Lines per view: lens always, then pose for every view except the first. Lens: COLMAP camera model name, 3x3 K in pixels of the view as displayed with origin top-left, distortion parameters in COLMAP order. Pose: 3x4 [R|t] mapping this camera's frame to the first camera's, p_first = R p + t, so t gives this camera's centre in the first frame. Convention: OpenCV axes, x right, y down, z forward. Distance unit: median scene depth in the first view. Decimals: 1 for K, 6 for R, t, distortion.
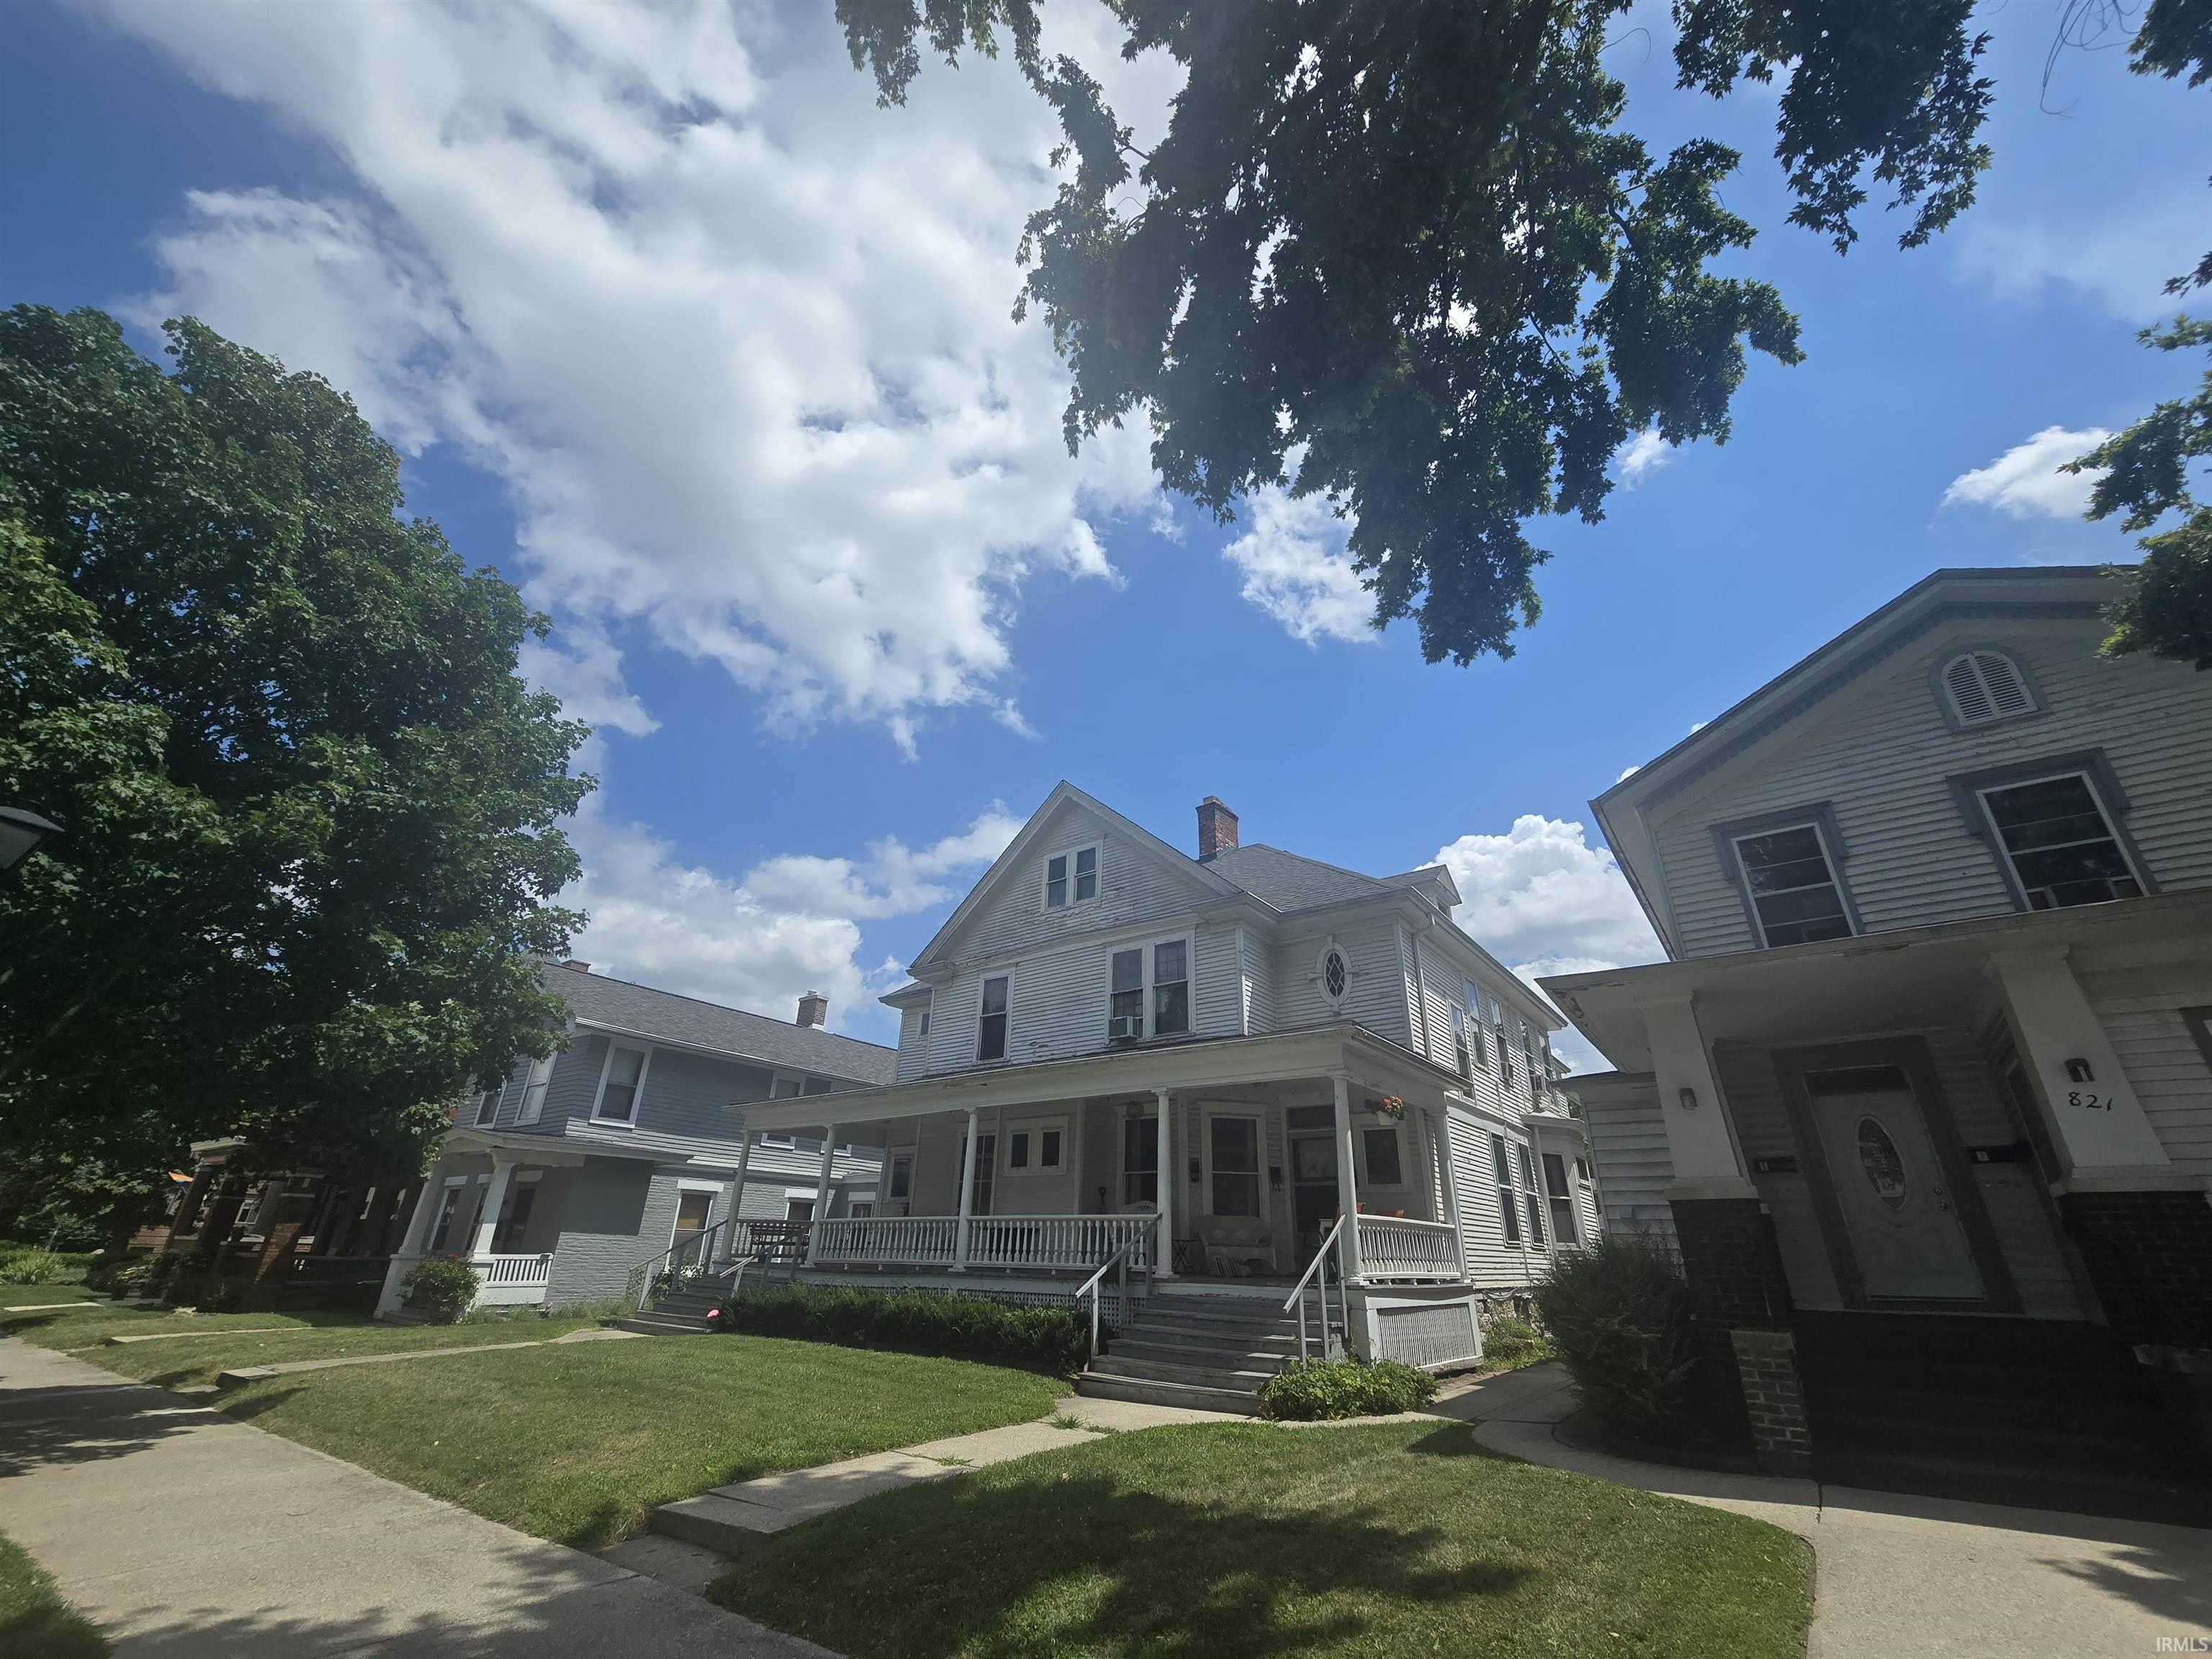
lens RADIAL K [[910.6, 0, 1106.0], [0, 910.6, 829.5], [0, 0, 1]] dist [-0.000946, 0.000276]
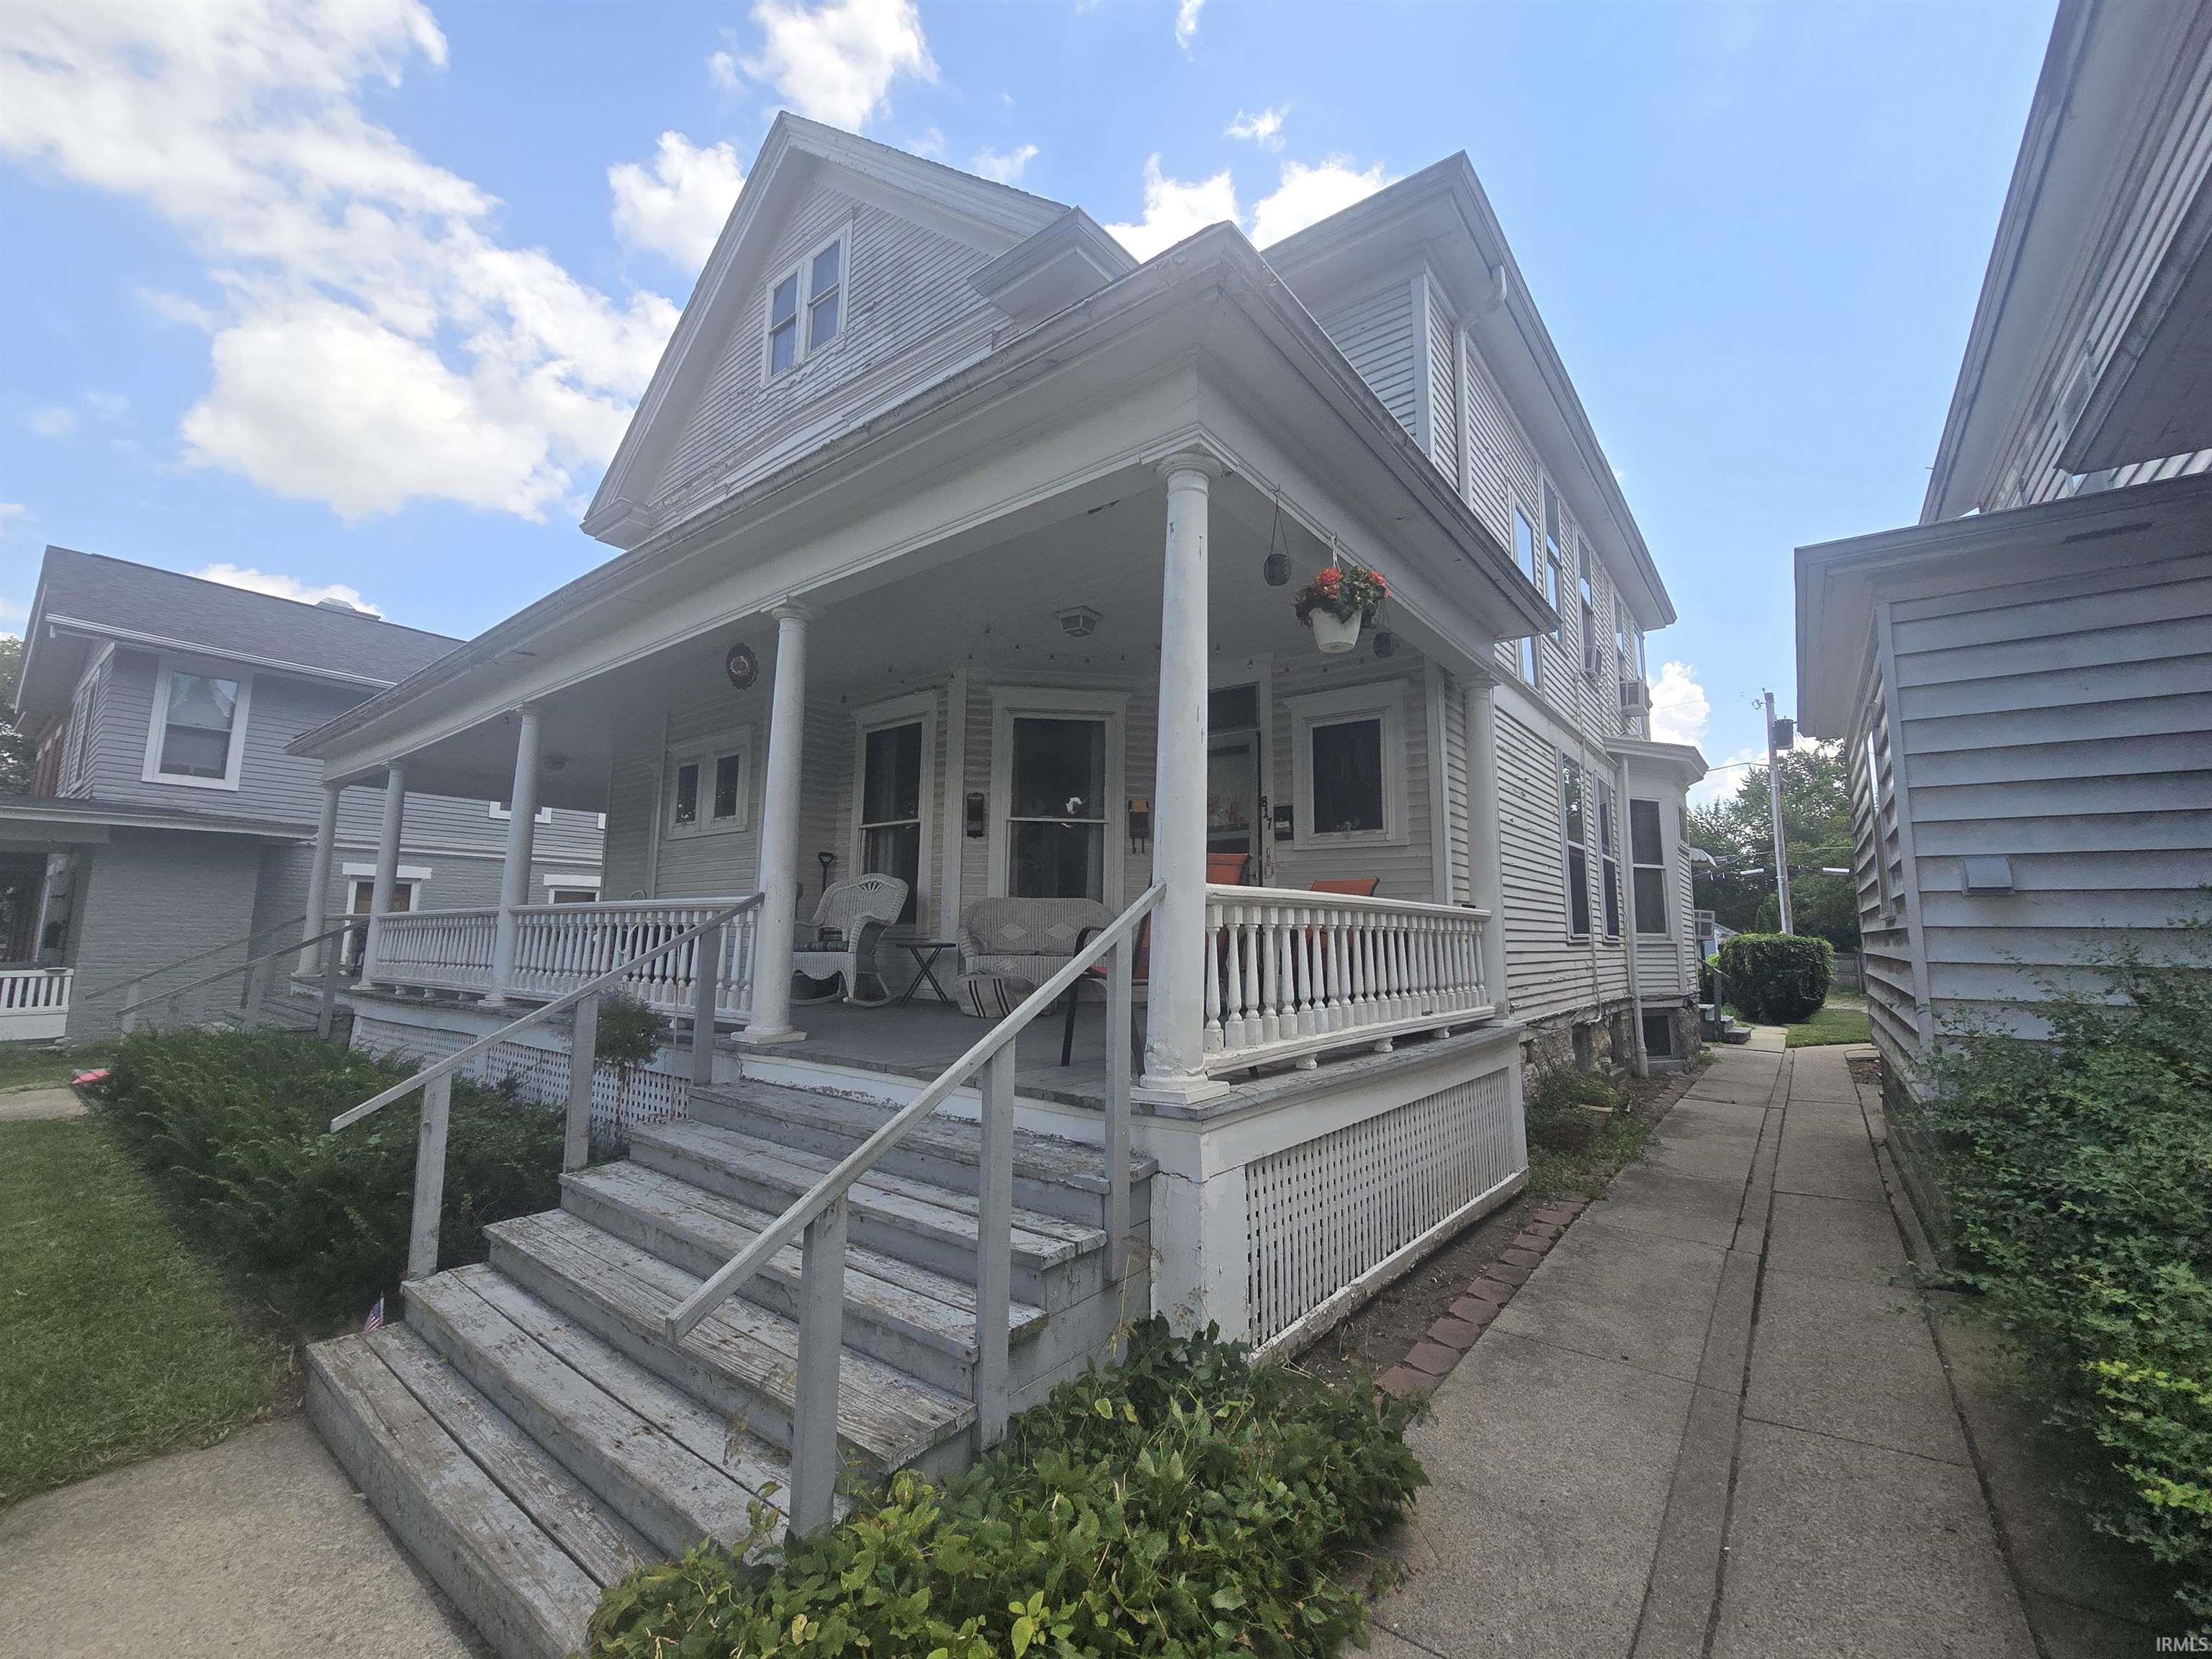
lens RADIAL K [[910.6, 0, 1106.0], [0, 910.6, 829.5], [0, 0, 1]] dist [-0.000946, 0.000276]
pose [[0.999571, -0.015663, -0.024740, 0.177445], [0.022602, 0.949862, 0.311853, 0.219670], [0.018615, -0.312278, 0.949808, 0.505599]]
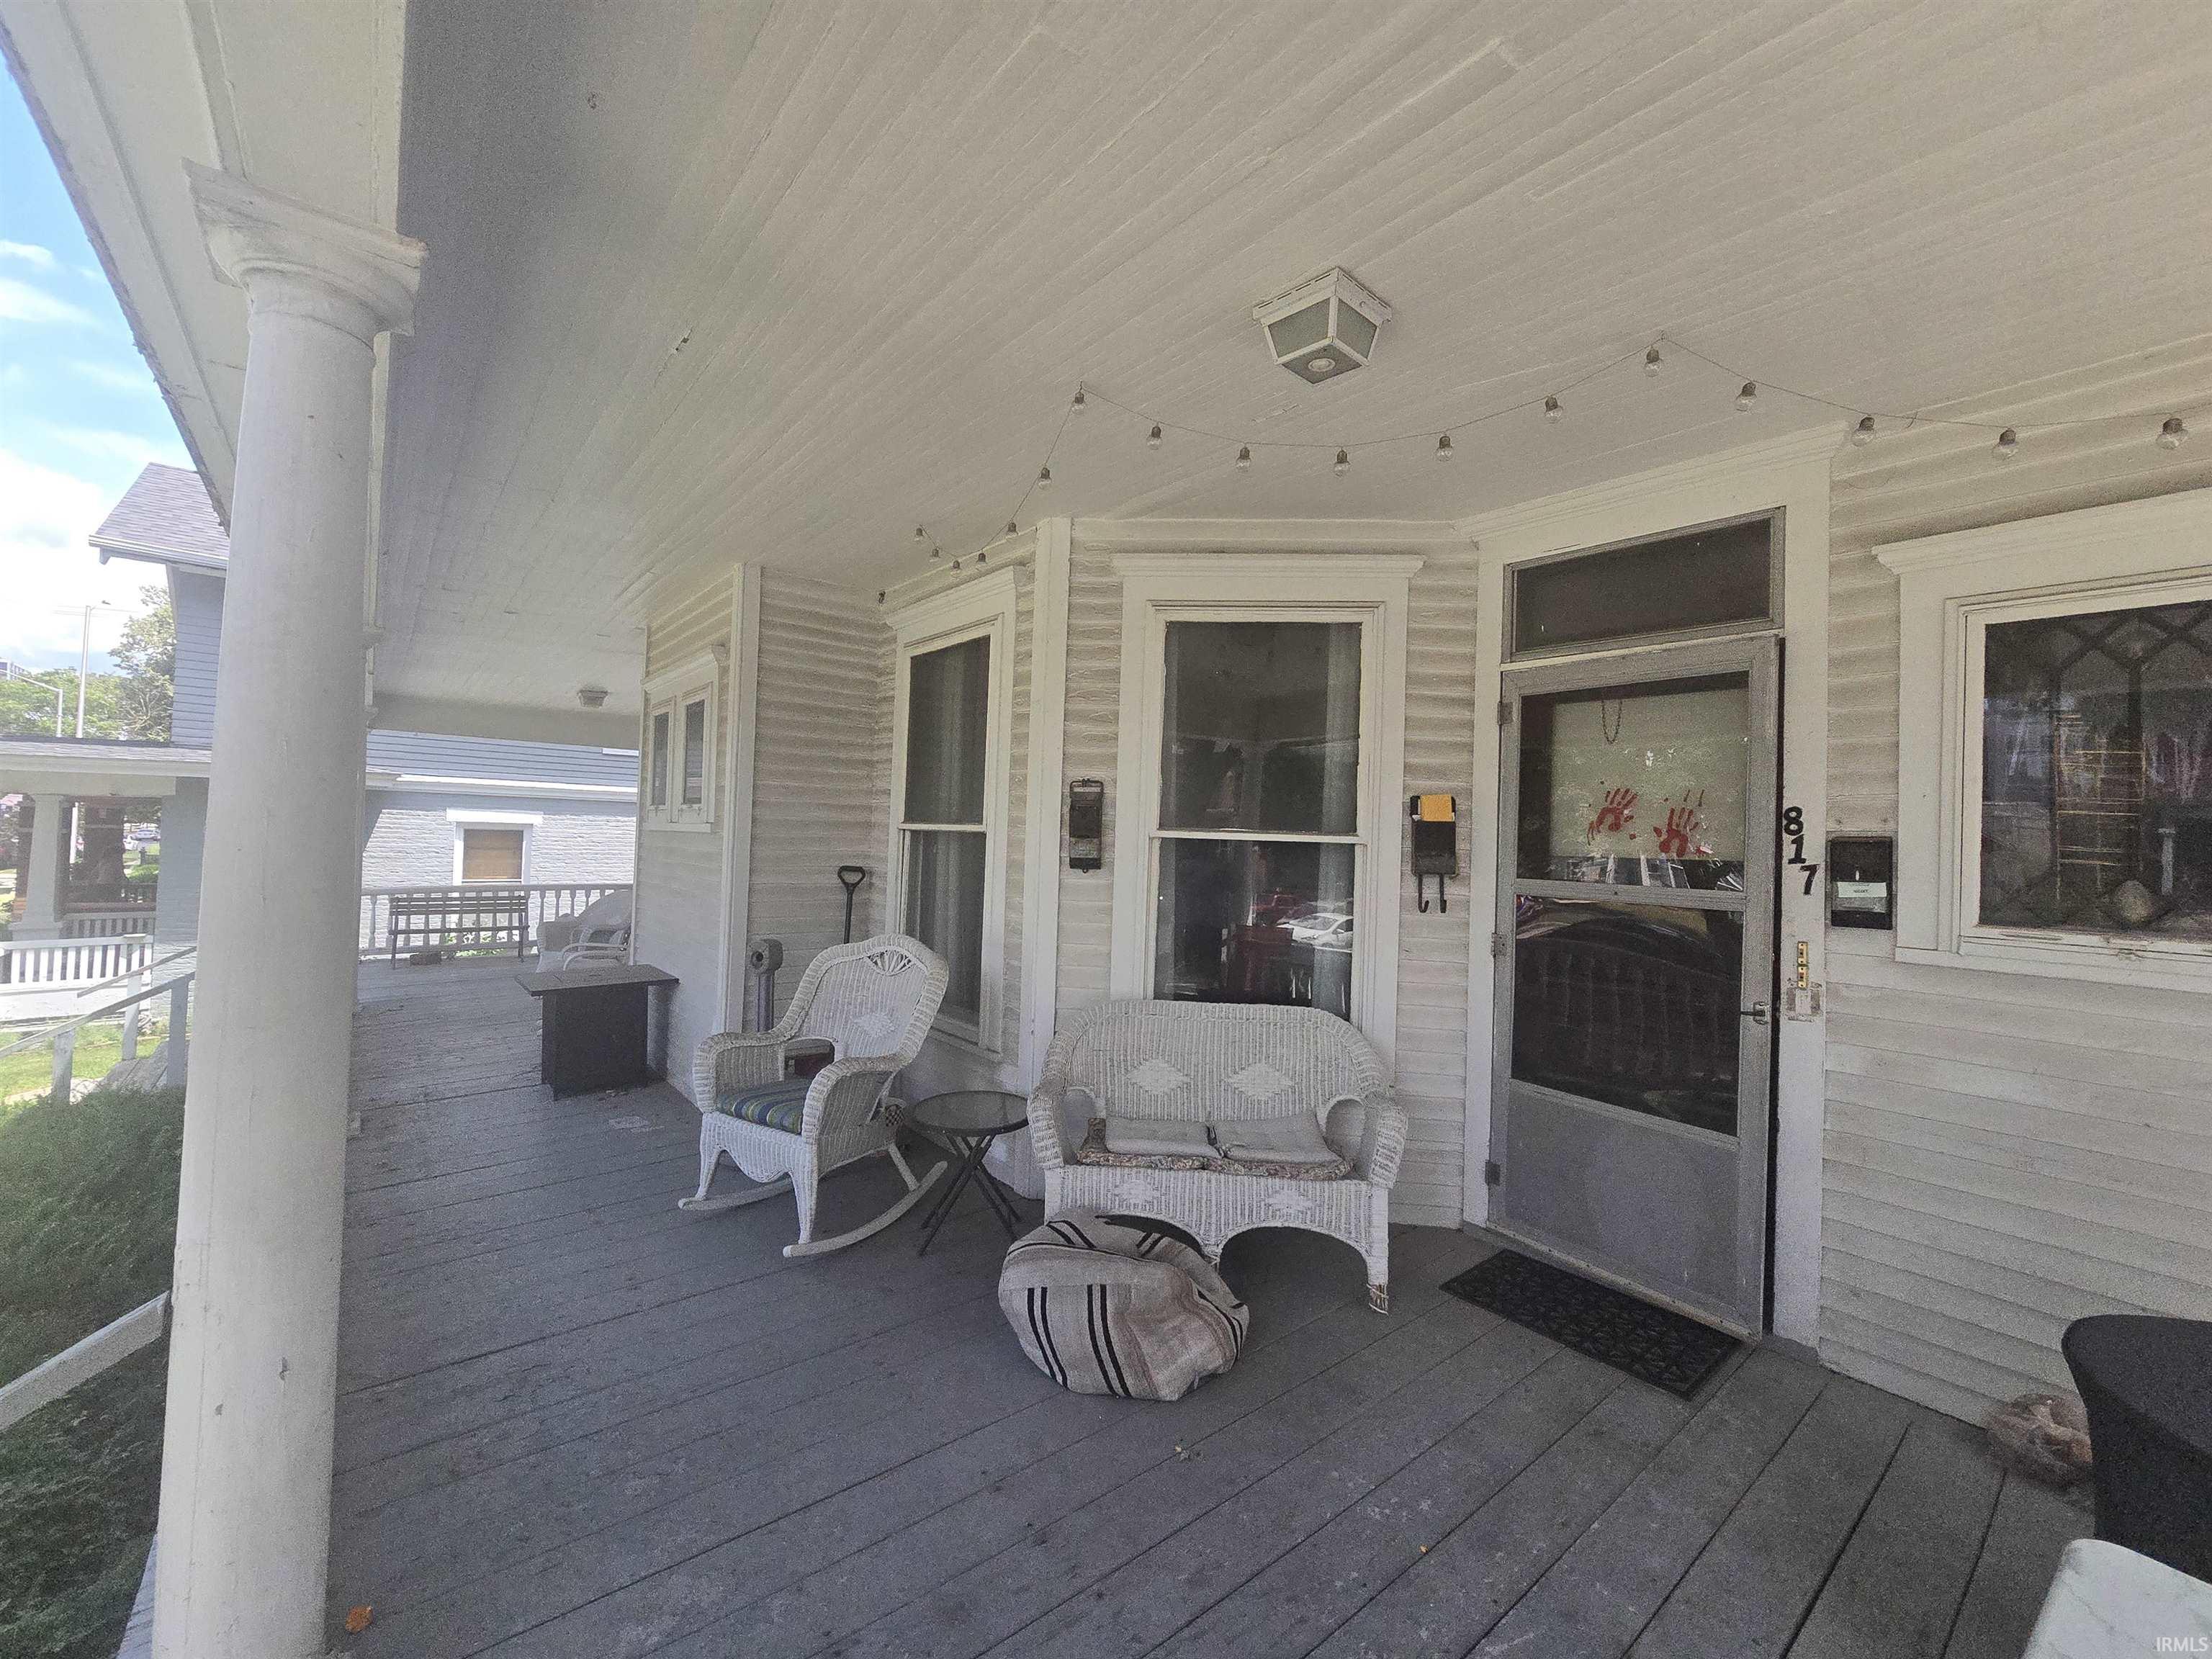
lens RADIAL K [[910.6, 0, 1106.0], [0, 910.6, 829.5], [0, 0, 1]] dist [-0.000946, 0.000276]
pose [[0.969824, 0.007320, -0.243696, 0.158735], [0.092527, 0.913720, 0.395670, 0.270192], [0.225566, -0.406279, 0.885470, 0.761364]]
